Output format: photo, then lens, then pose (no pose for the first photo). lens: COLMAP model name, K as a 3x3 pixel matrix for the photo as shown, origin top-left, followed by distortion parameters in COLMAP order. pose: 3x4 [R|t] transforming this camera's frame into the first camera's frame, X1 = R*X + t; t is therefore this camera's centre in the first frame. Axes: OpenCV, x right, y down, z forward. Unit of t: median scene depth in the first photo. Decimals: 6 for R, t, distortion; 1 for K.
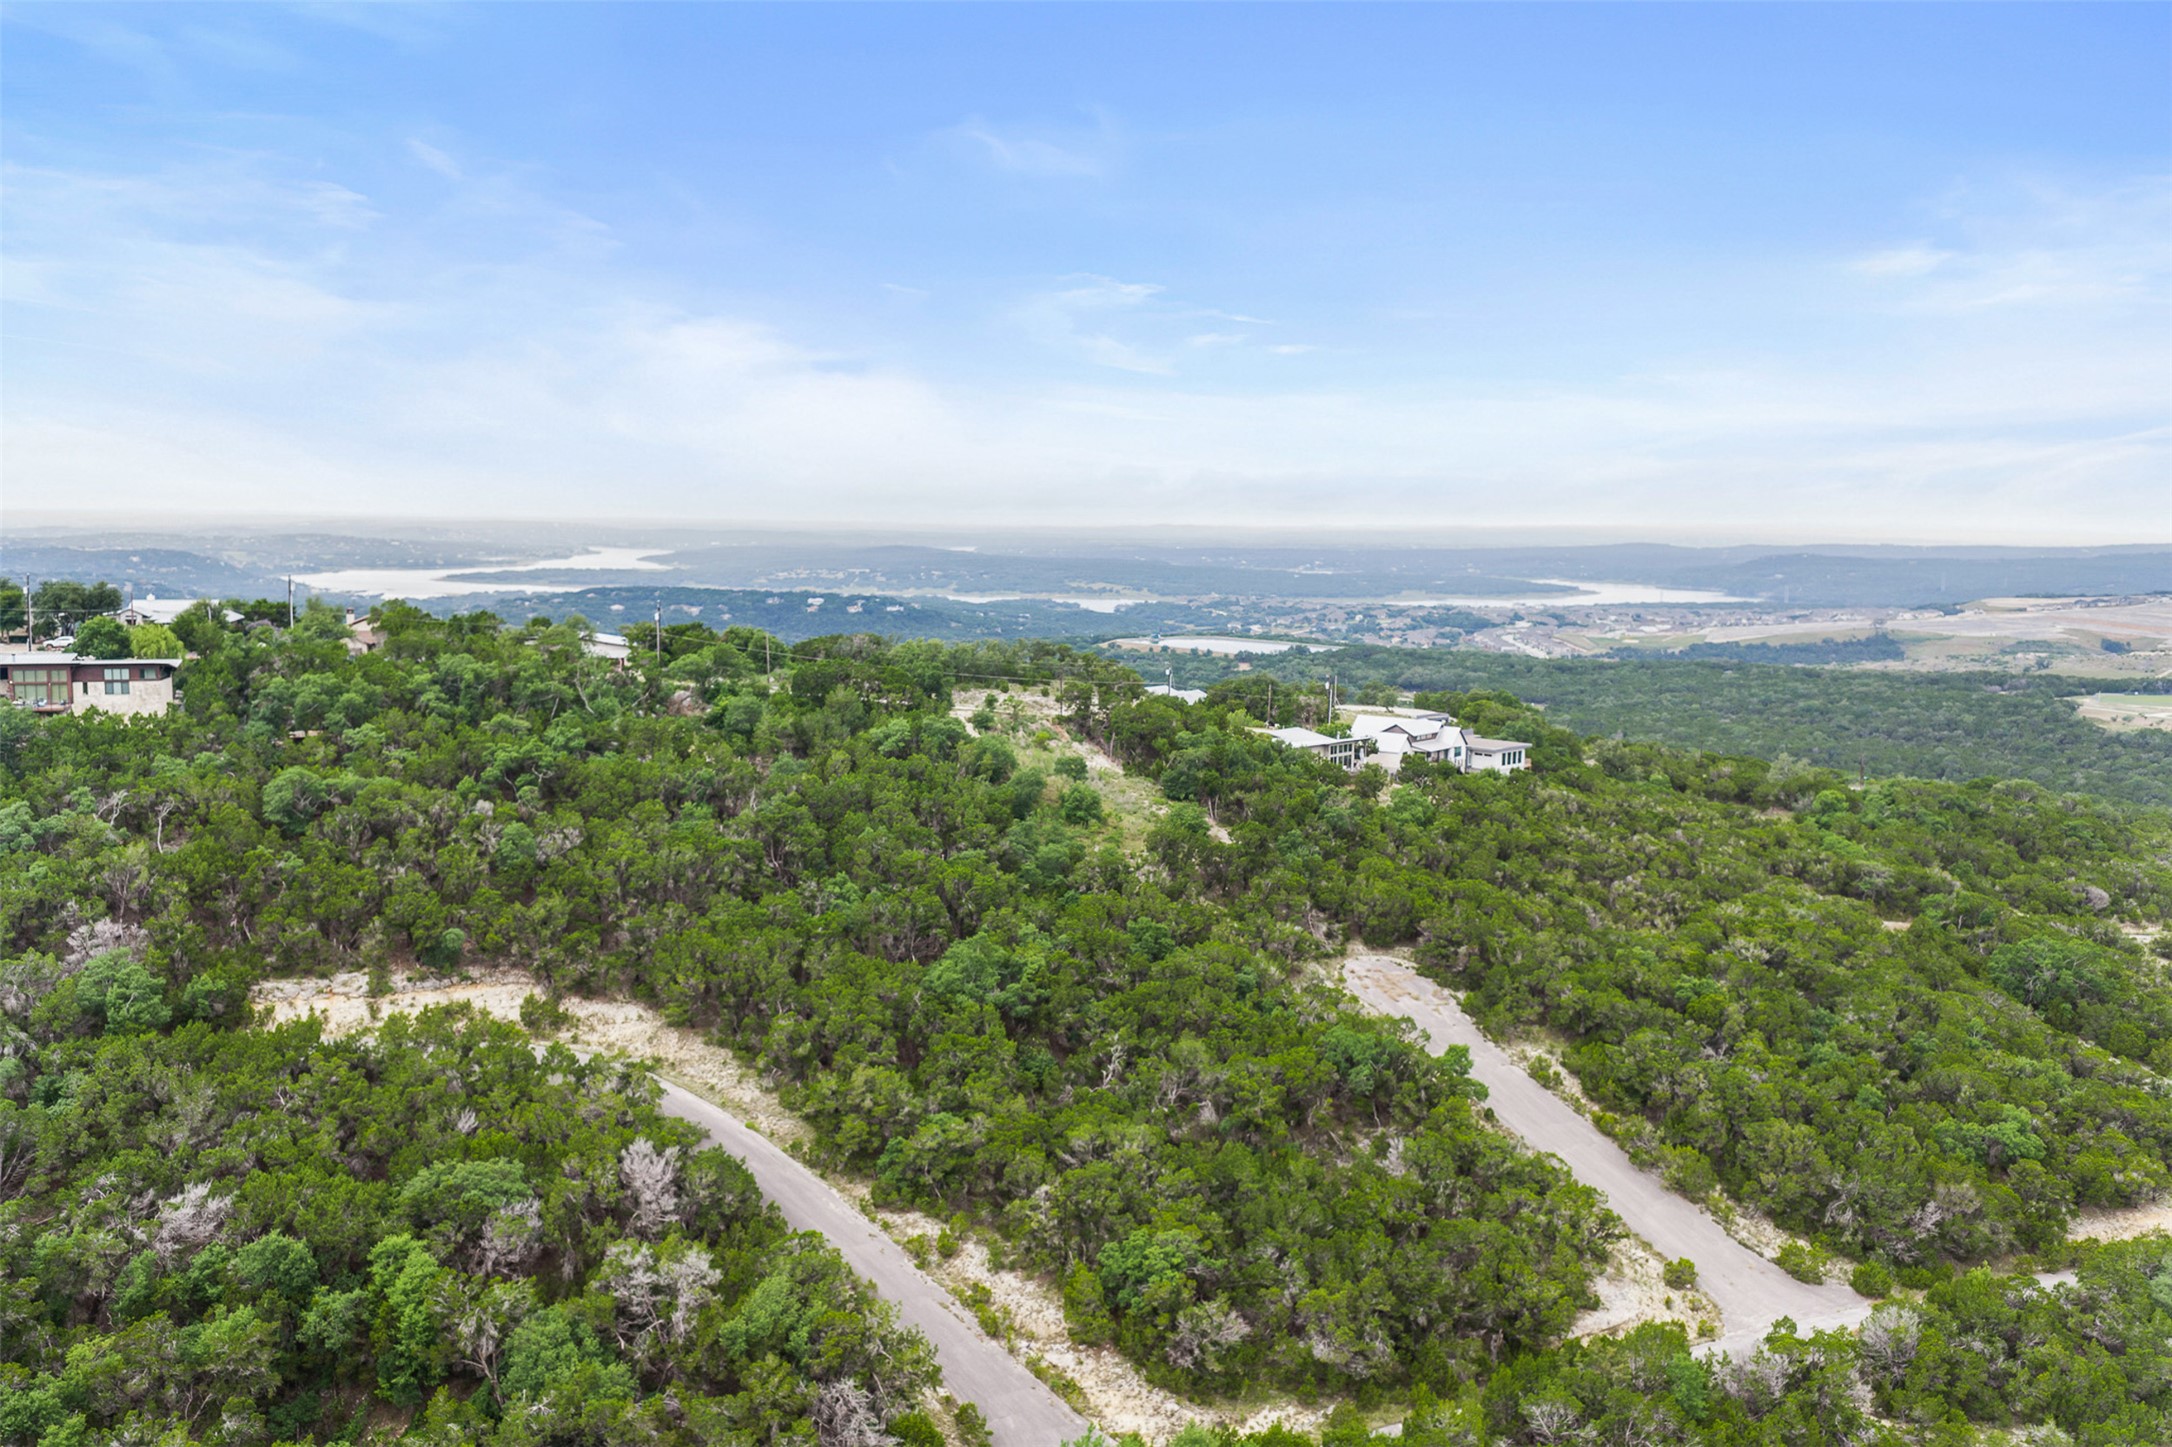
lens RADIAL K [[1786.4, 0, 1086.0], [0, 1786.4, 723.5], [0, 0, 1]] dist [0.015097, -0.014025]
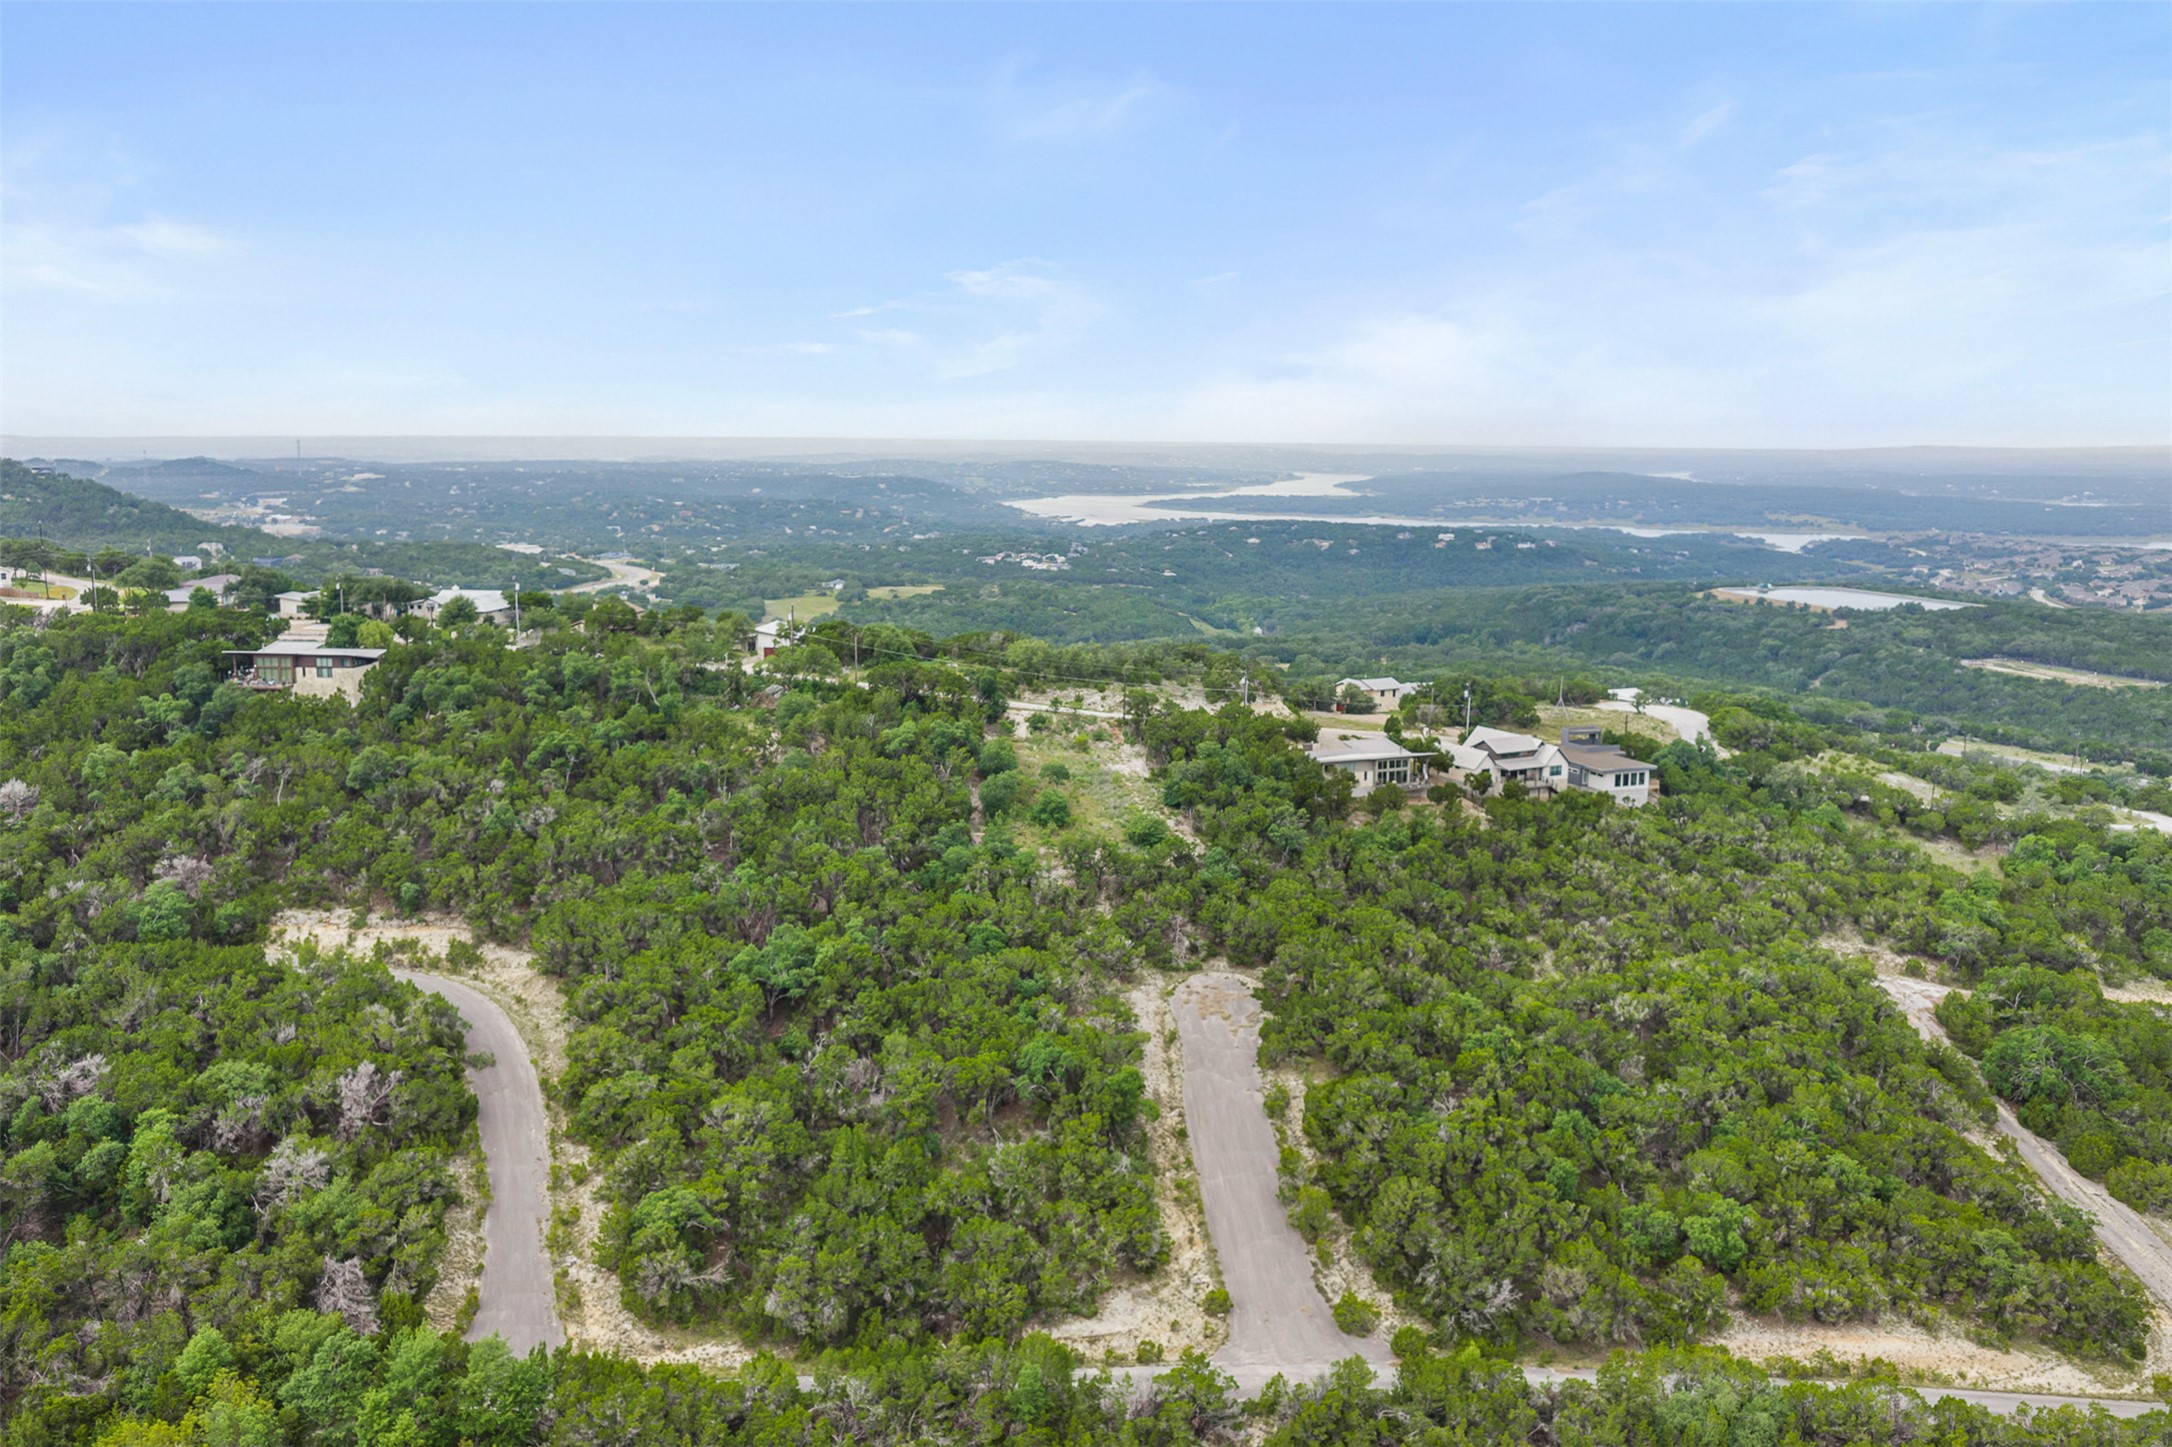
lens RADIAL K [[1786.4, 0, 1086.0], [0, 1786.4, 723.5], [0, 0, 1]] dist [0.015097, -0.014025]
pose [[0.925283, 0.054557, -0.375334, 0.433031], [-0.038780, 0.998023, 0.049467, -0.062738], [0.377290, -0.031216, 0.925569, -0.015067]]
